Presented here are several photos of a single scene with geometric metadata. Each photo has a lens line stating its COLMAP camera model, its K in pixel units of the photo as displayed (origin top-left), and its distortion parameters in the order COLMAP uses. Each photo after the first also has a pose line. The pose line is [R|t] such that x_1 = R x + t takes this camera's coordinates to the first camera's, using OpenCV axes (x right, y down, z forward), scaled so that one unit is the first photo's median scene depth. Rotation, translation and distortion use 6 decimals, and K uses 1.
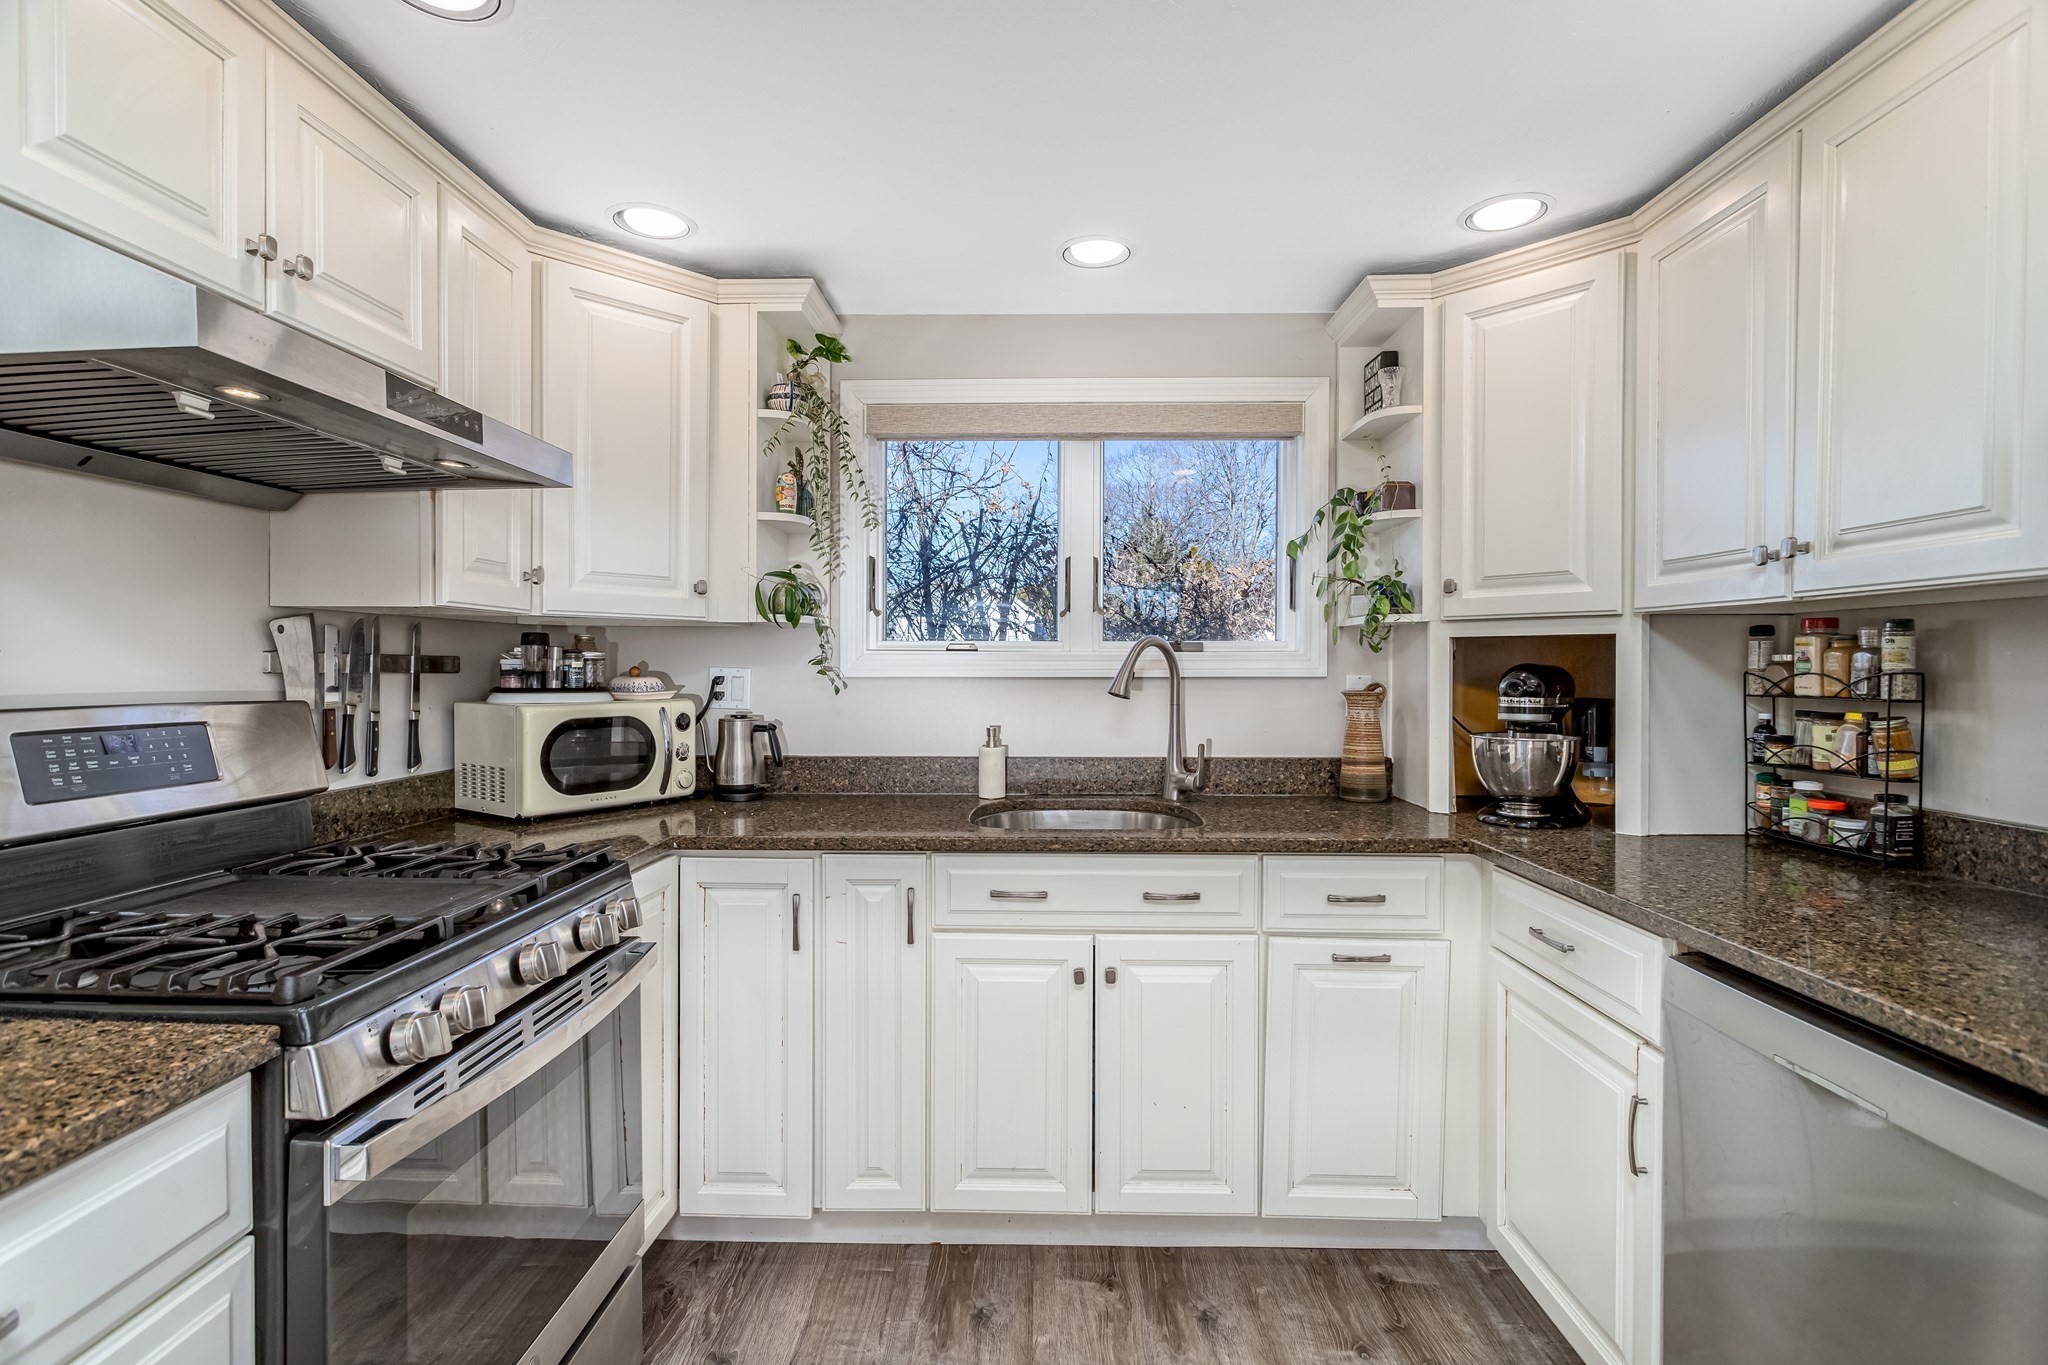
lens RADIAL K [[975.0, 0, 1022.5], [0, 975.0, 679.7], [0, 0, 1]] dist [-0.001275, 0.002245]
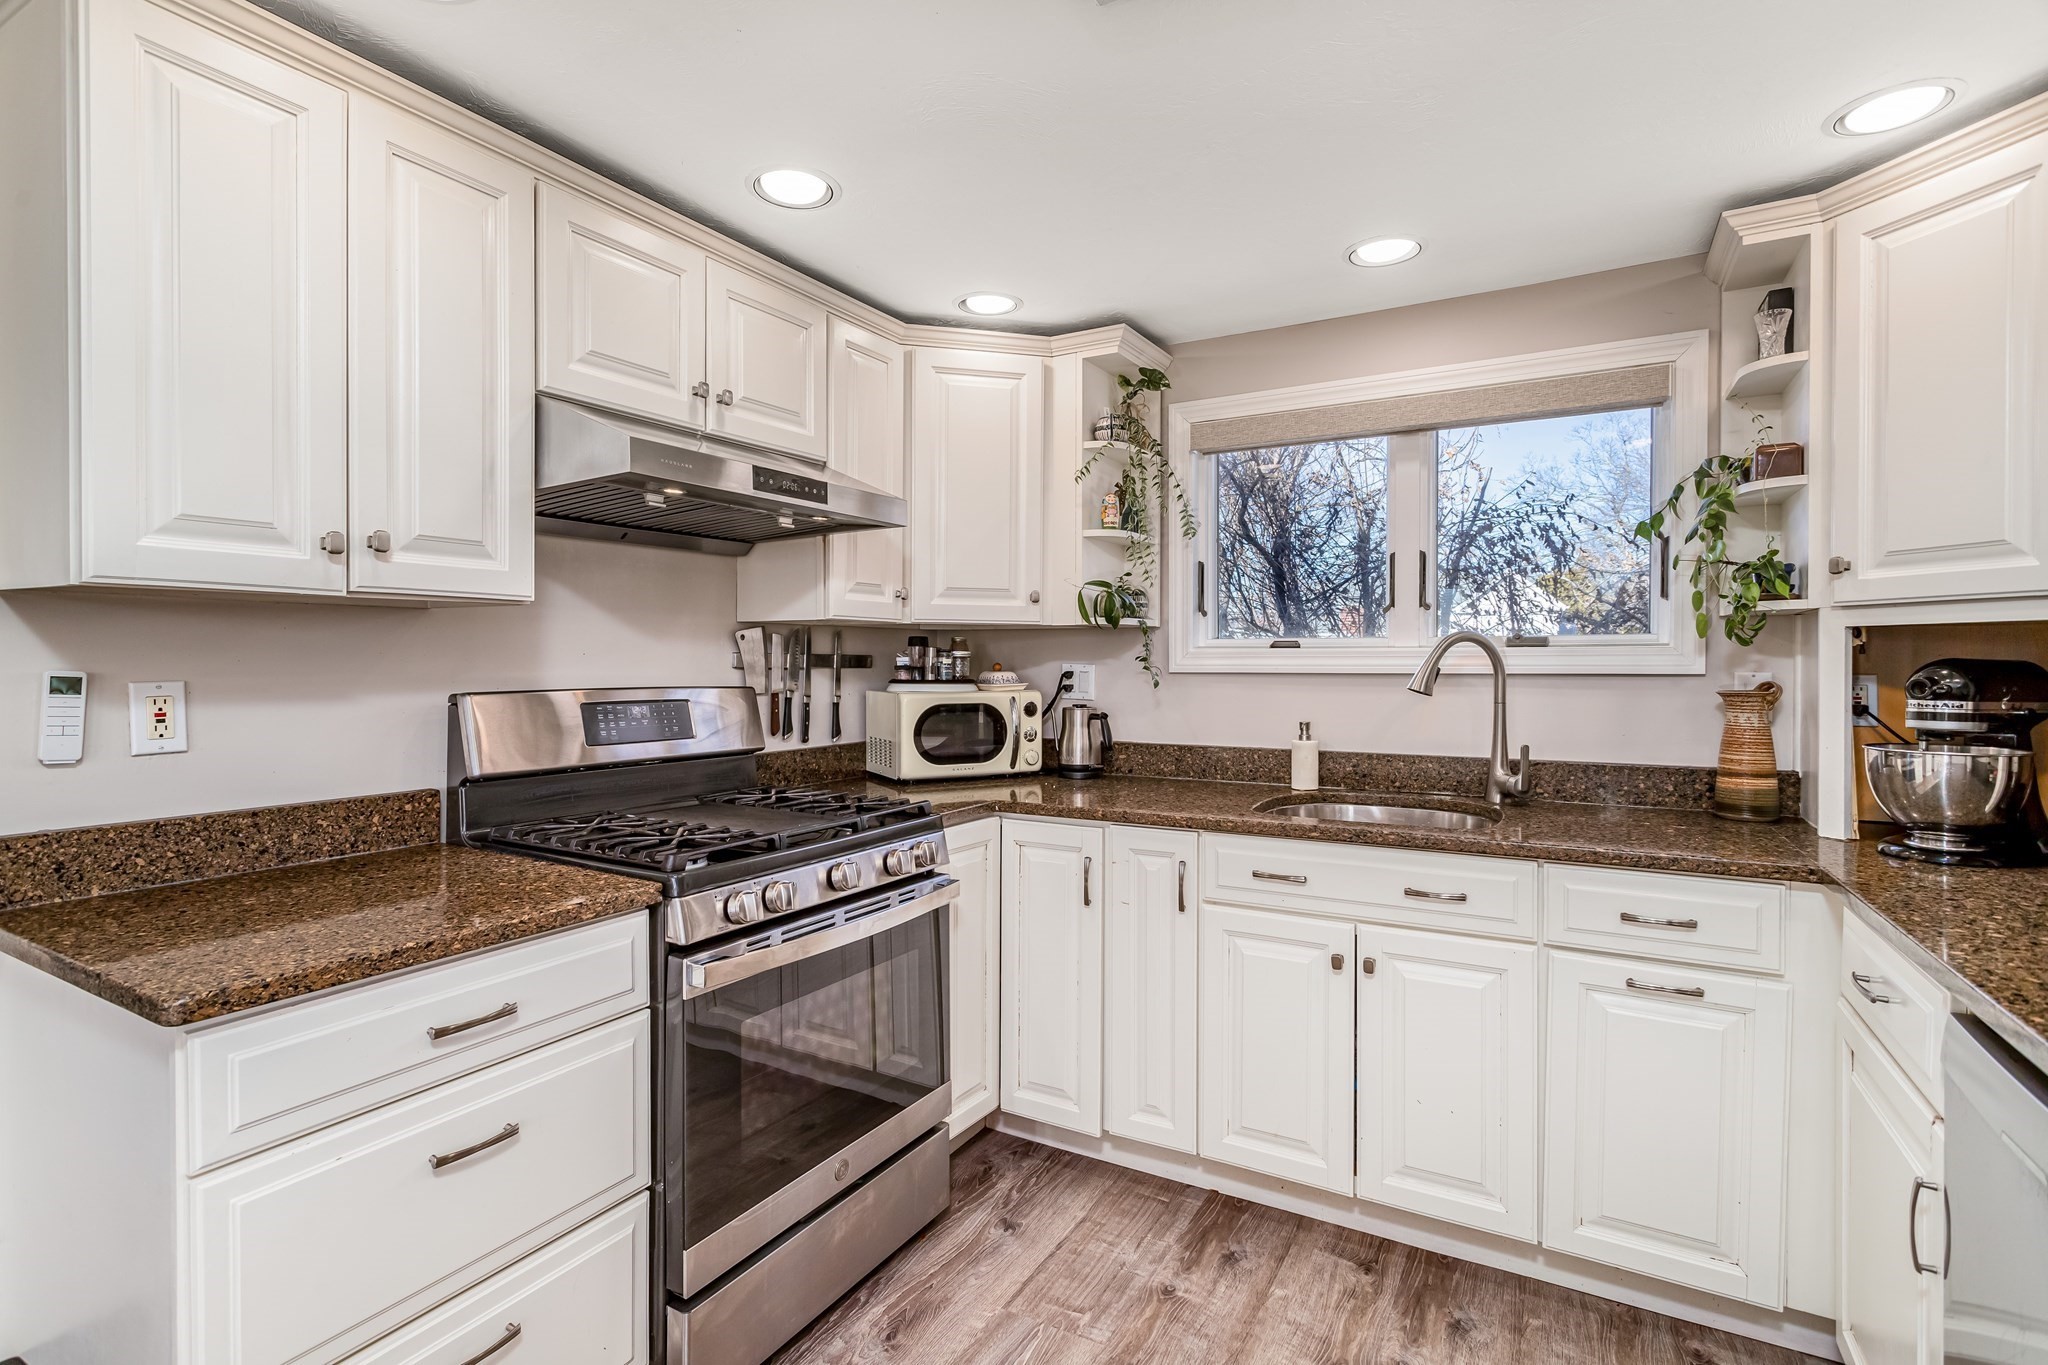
lens RADIAL K [[975.0, 0, 1021.9], [0, 975.0, 675.2], [0, 0, 1]] dist [-0.001275, 0.002245]
pose [[0.880928, 0.005044, -0.473223, 0.242853], [-0.005565, 0.999984, 0.000299, 0.001311], [0.473217, 0.002370, 0.880943, -0.068388]]
